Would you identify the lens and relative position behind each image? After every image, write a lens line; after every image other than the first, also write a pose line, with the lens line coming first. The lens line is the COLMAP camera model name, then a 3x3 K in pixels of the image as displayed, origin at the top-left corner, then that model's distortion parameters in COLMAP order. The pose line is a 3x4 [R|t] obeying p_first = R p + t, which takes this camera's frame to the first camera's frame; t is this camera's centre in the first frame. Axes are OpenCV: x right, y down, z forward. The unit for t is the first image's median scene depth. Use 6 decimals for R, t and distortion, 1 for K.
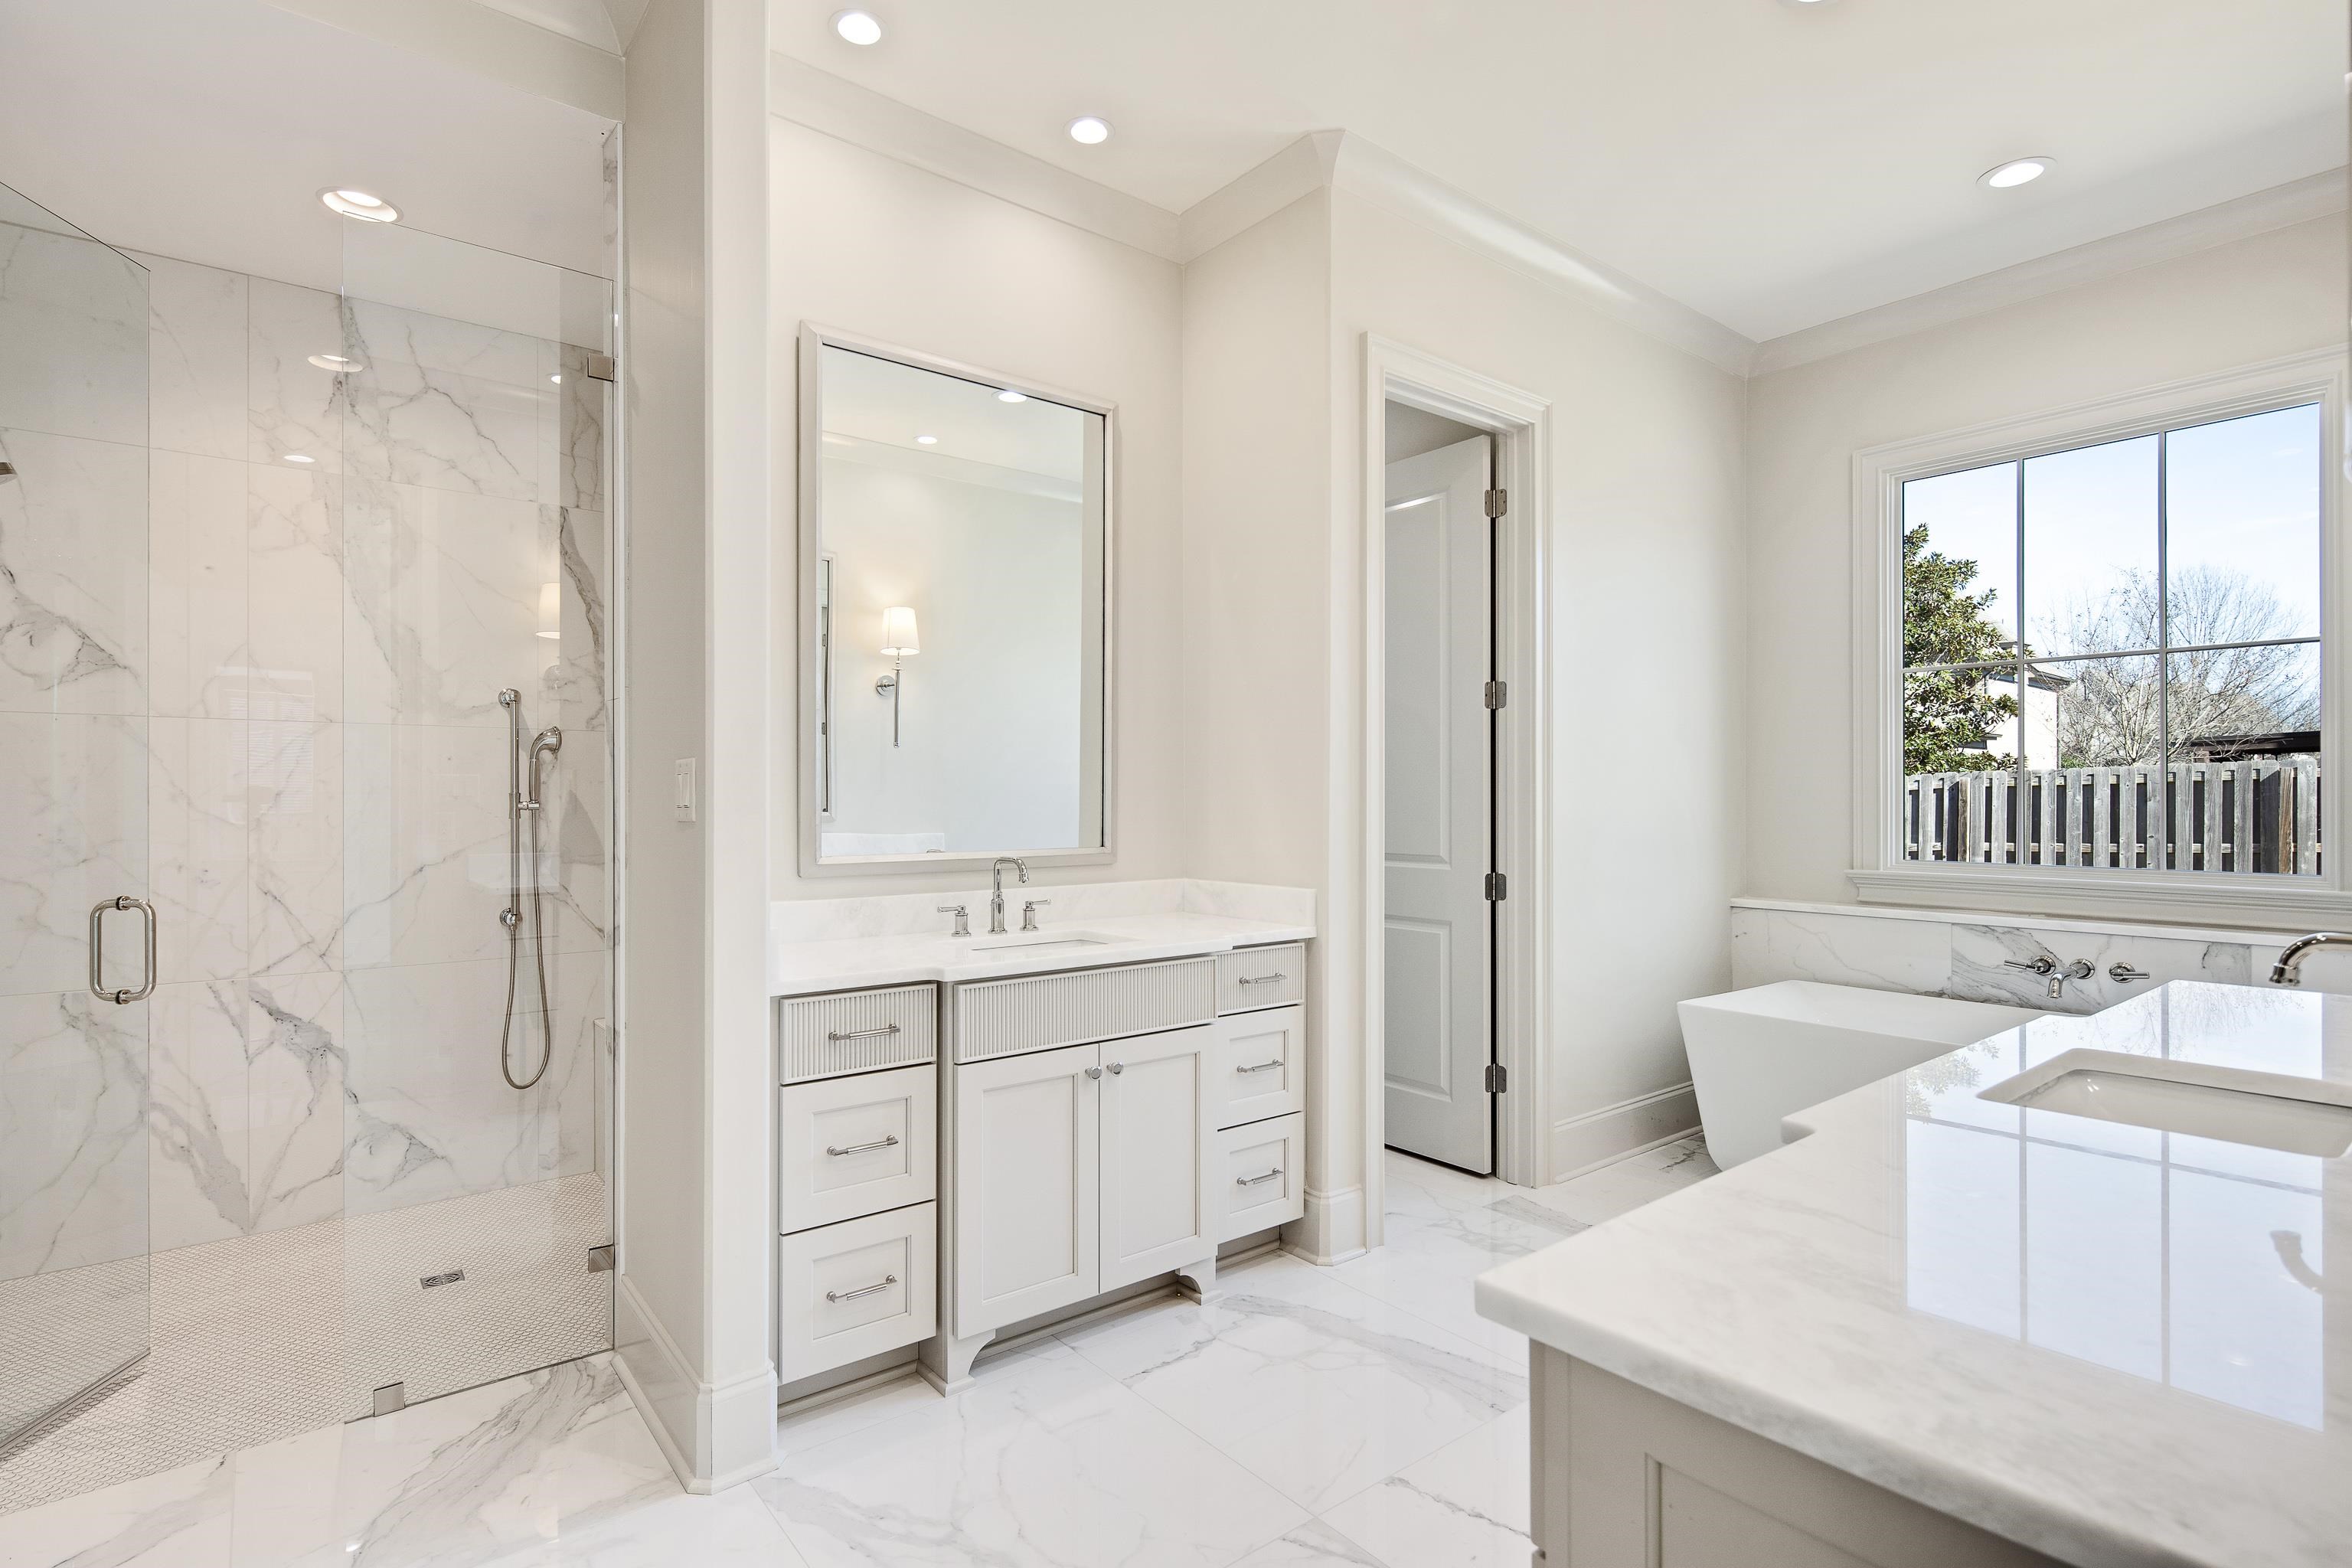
lens RADIAL K [[1137.2, 0, 1171.5], [0, 1137.2, 798.6], [0, 0, 1]] dist [0.000015, -0.000755]
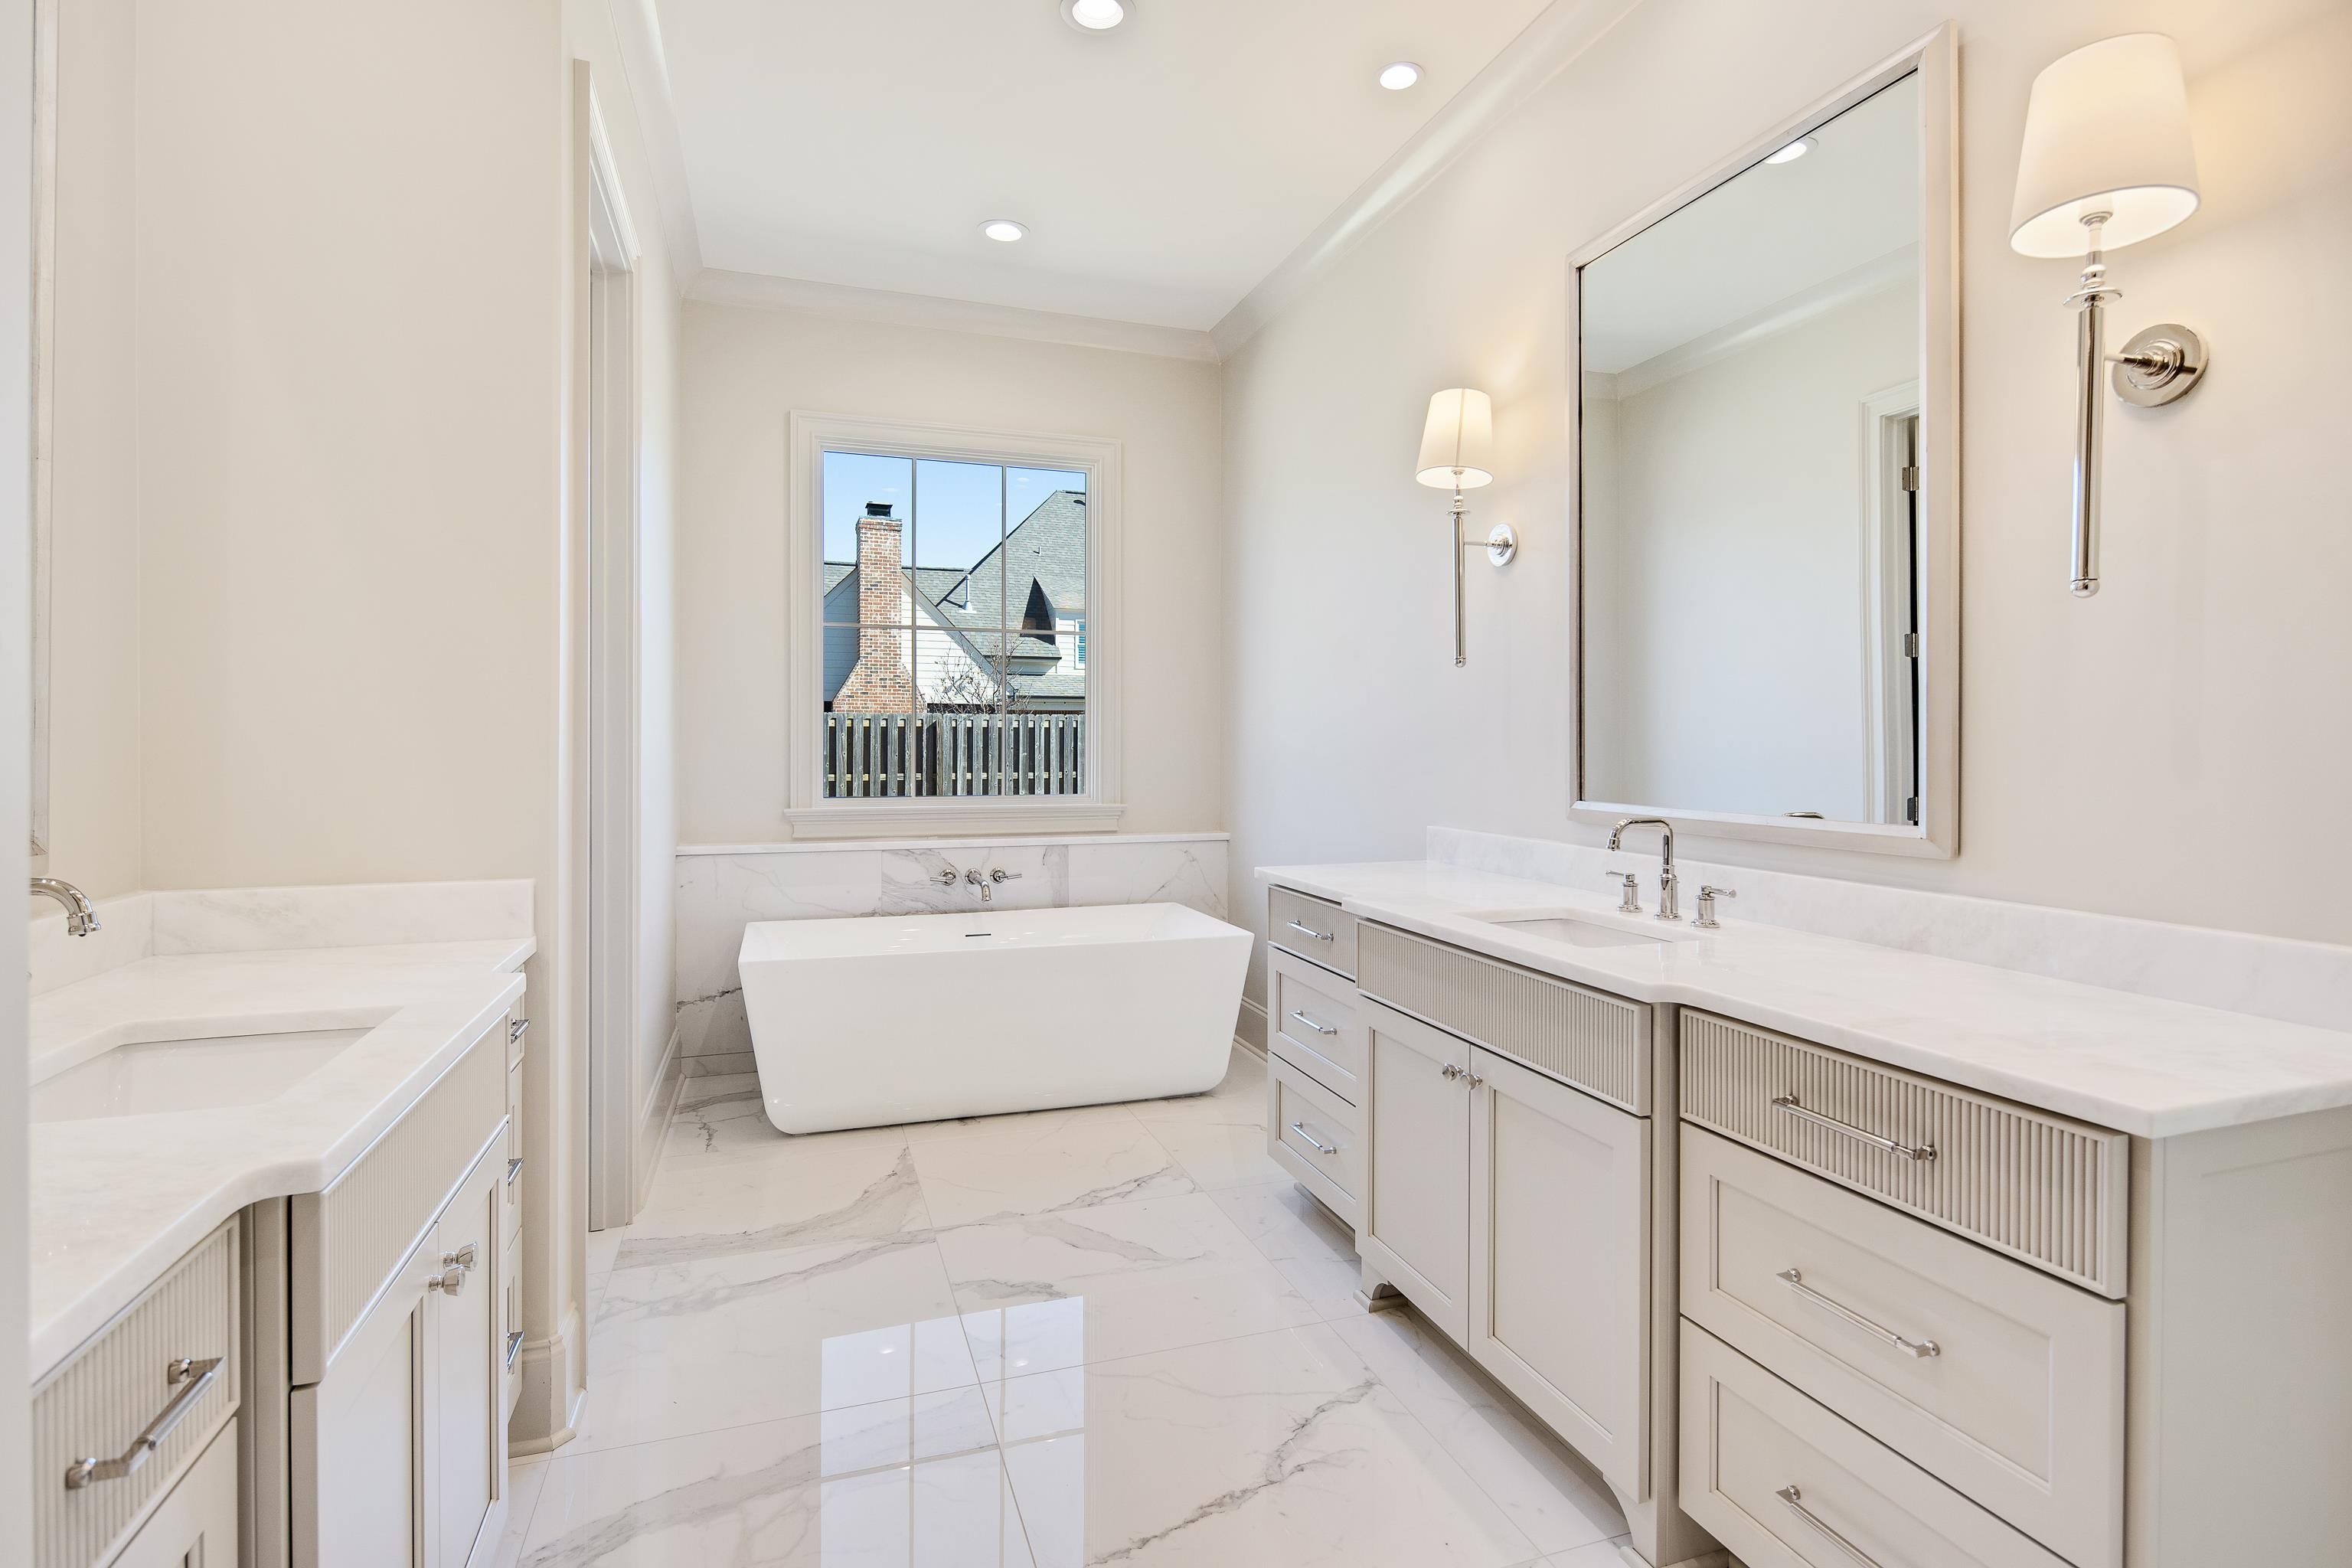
lens RADIAL K [[1137.2, 0, 1159.1], [0, 1137.2, 737.3], [0, 0, 1]] dist [0.000015, -0.000755]
pose [[0.339526, 0.004677, 0.940585, -0.303265], [-0.003828, 0.999986, -0.003590, -0.000477], [-0.940589, -0.002382, 0.339540, 0.363431]]
